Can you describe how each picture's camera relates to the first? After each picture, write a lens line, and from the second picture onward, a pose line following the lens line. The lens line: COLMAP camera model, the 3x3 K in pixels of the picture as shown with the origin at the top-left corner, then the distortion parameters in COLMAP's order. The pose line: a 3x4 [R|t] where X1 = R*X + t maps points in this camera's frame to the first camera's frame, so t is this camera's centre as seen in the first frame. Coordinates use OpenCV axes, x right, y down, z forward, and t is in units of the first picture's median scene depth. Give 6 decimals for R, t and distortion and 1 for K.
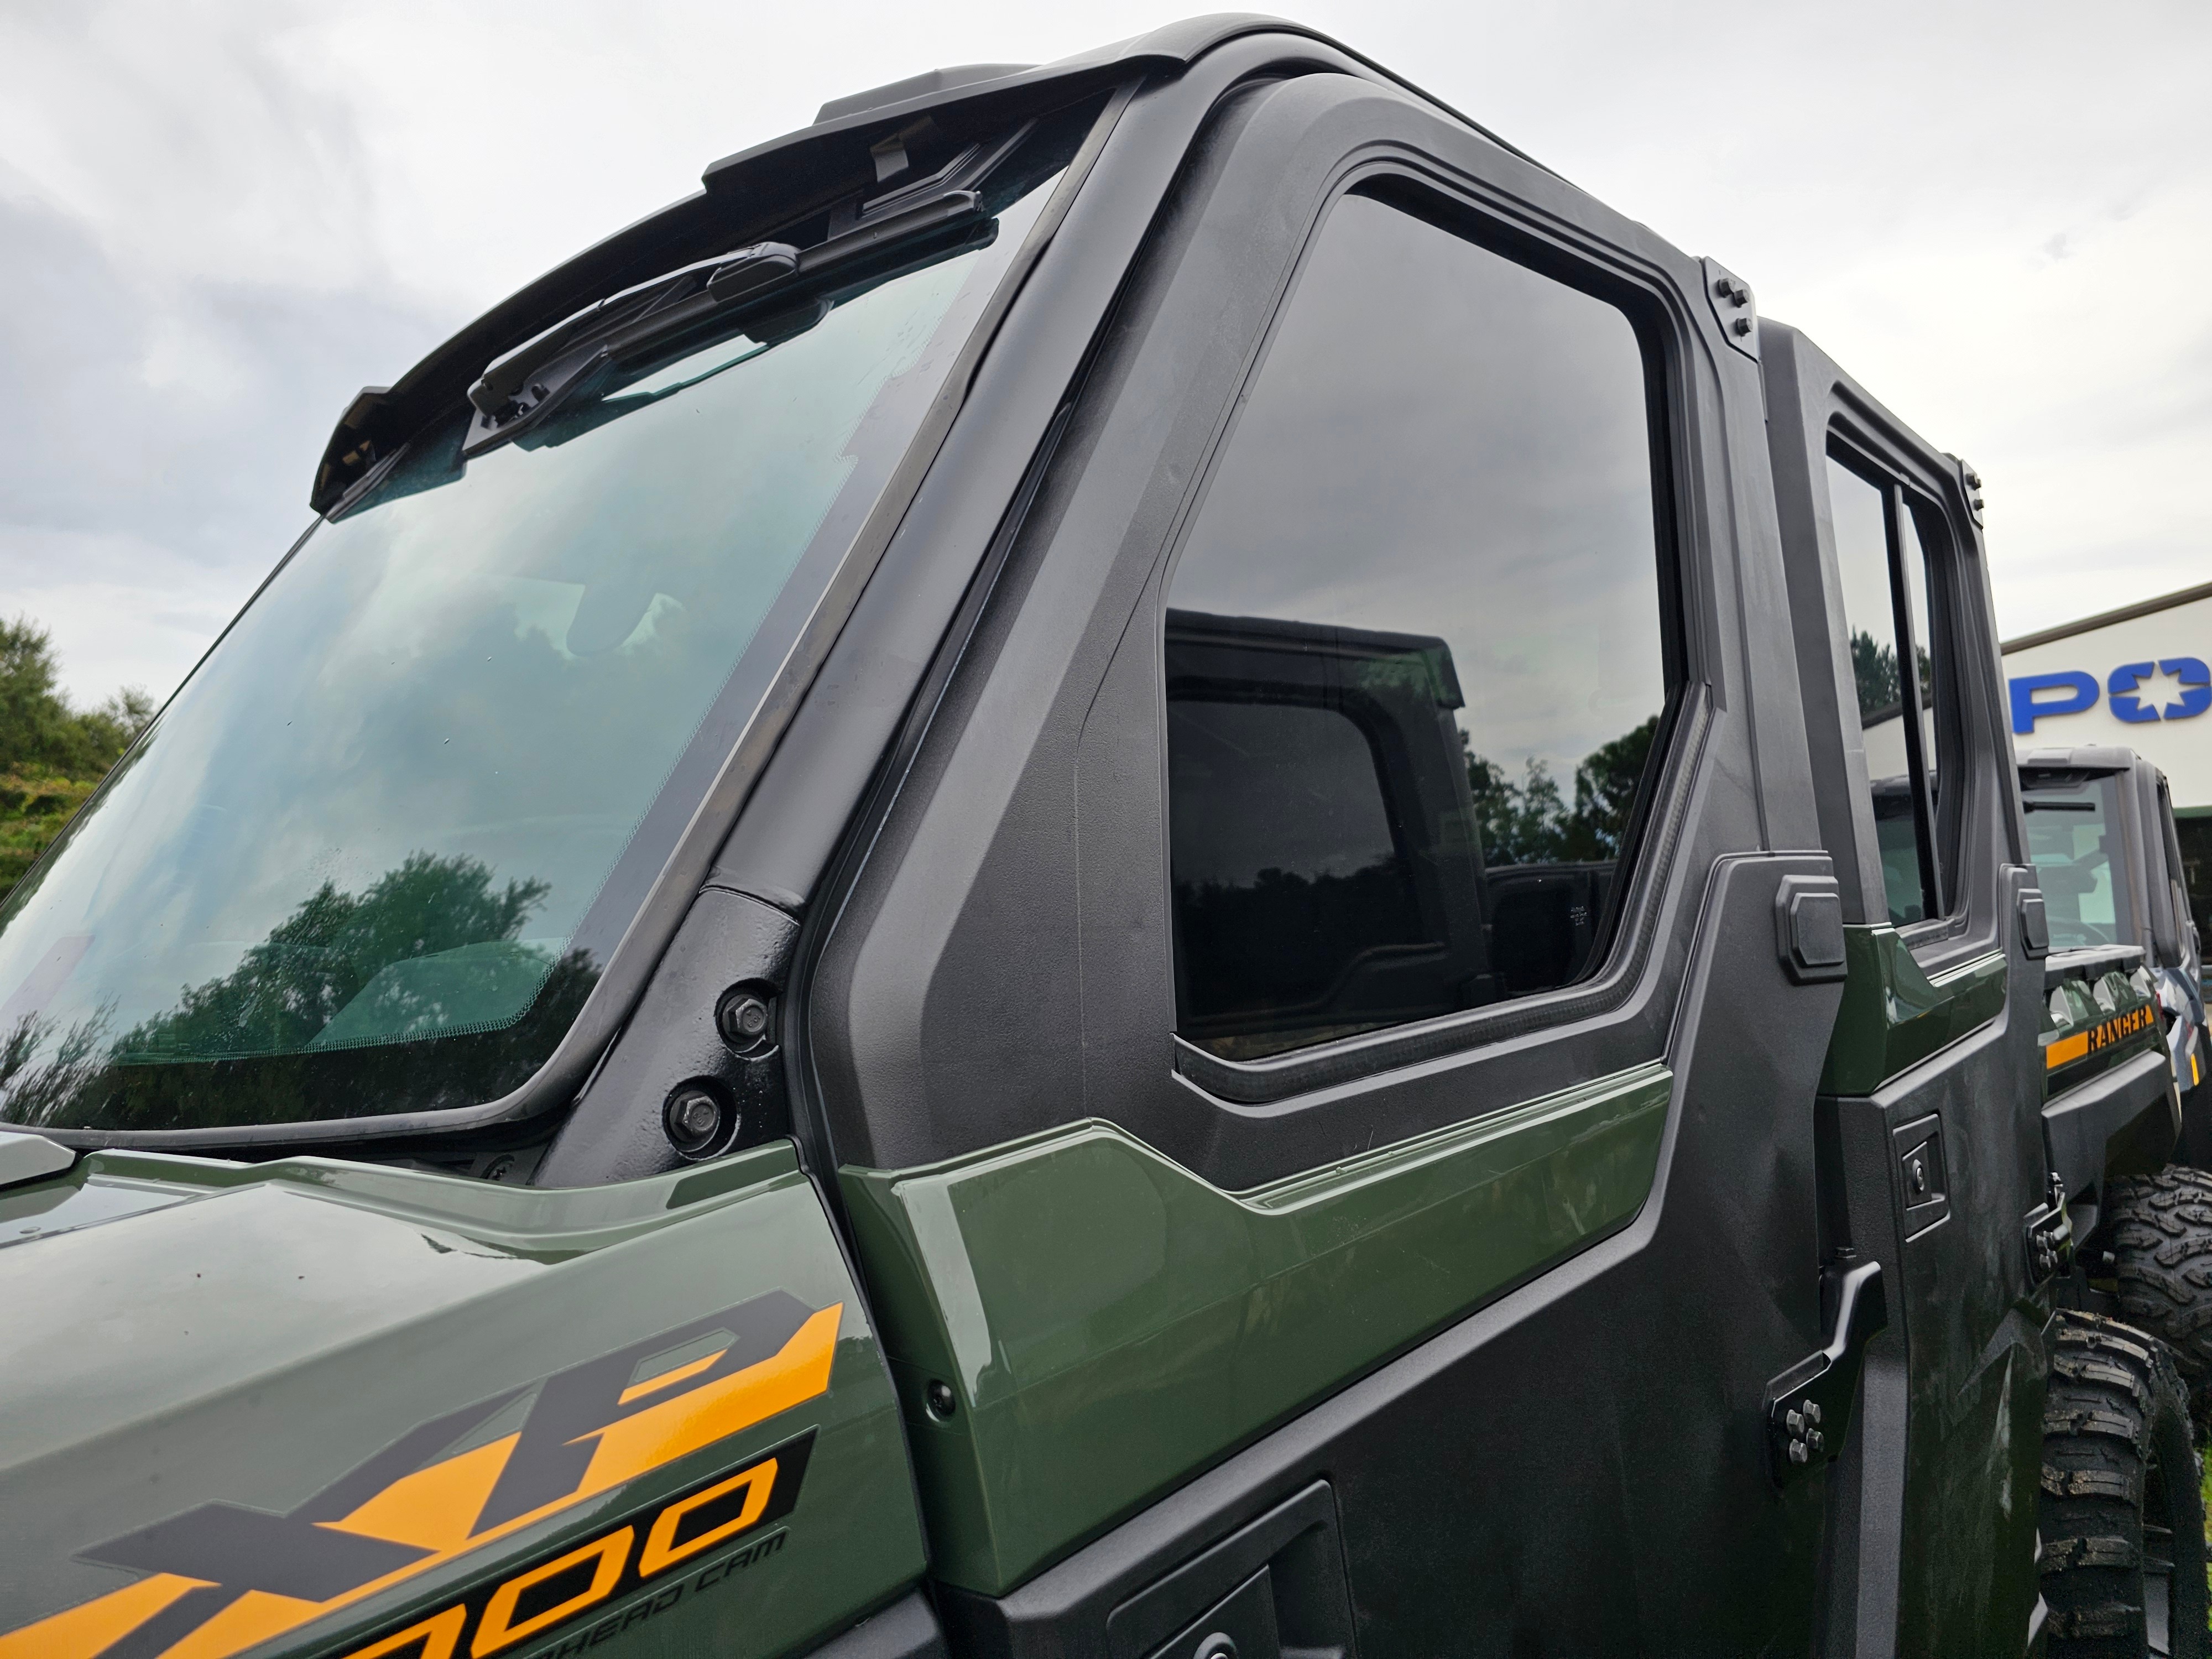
lens RADIAL K [[1497.2, 0, 1116.5], [0, 1497.2, 808.4], [0, 0, 1]] dist [0.009065, -0.000162]
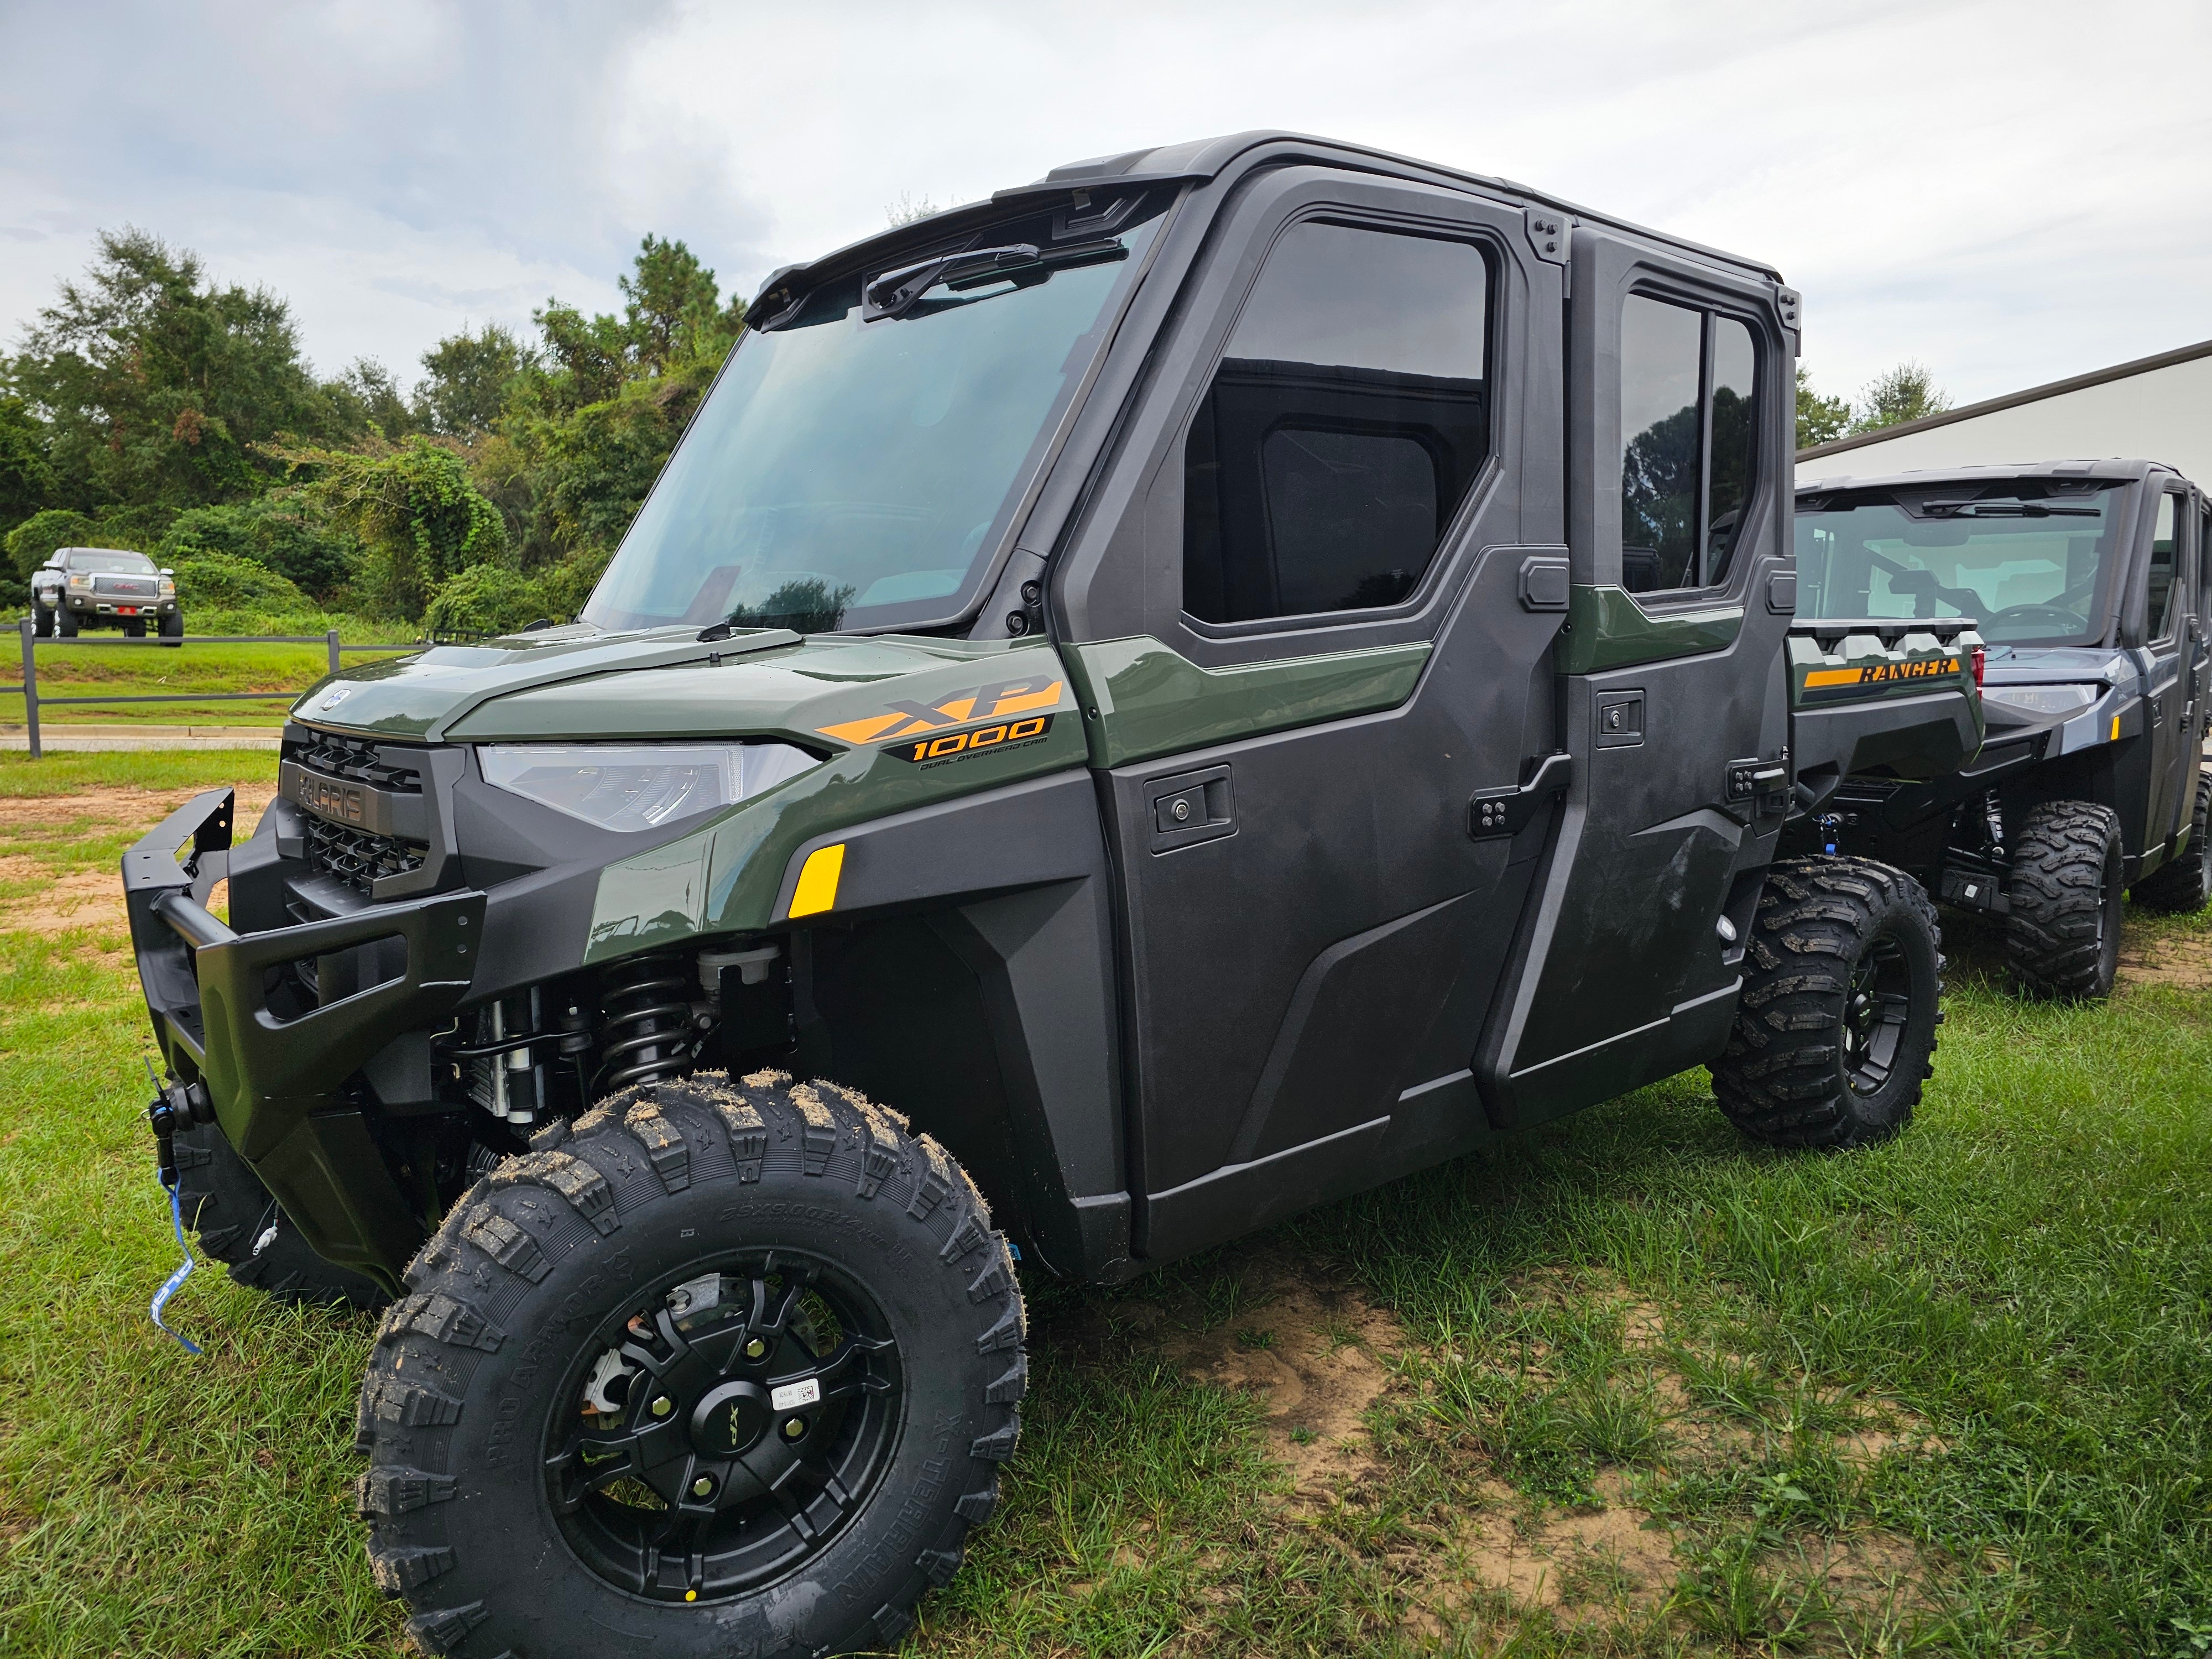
lens RADIAL K [[1497.2, 0, 1116.5], [0, 1497.2, 808.4], [0, 0, 1]] dist [0.009065, -0.000162]
pose [[0.991184, 0.034589, -0.127901, 0.194978], [-0.007962, 0.979128, 0.203089, -0.029946], [0.132256, -0.200280, 0.970771, -1.194175]]
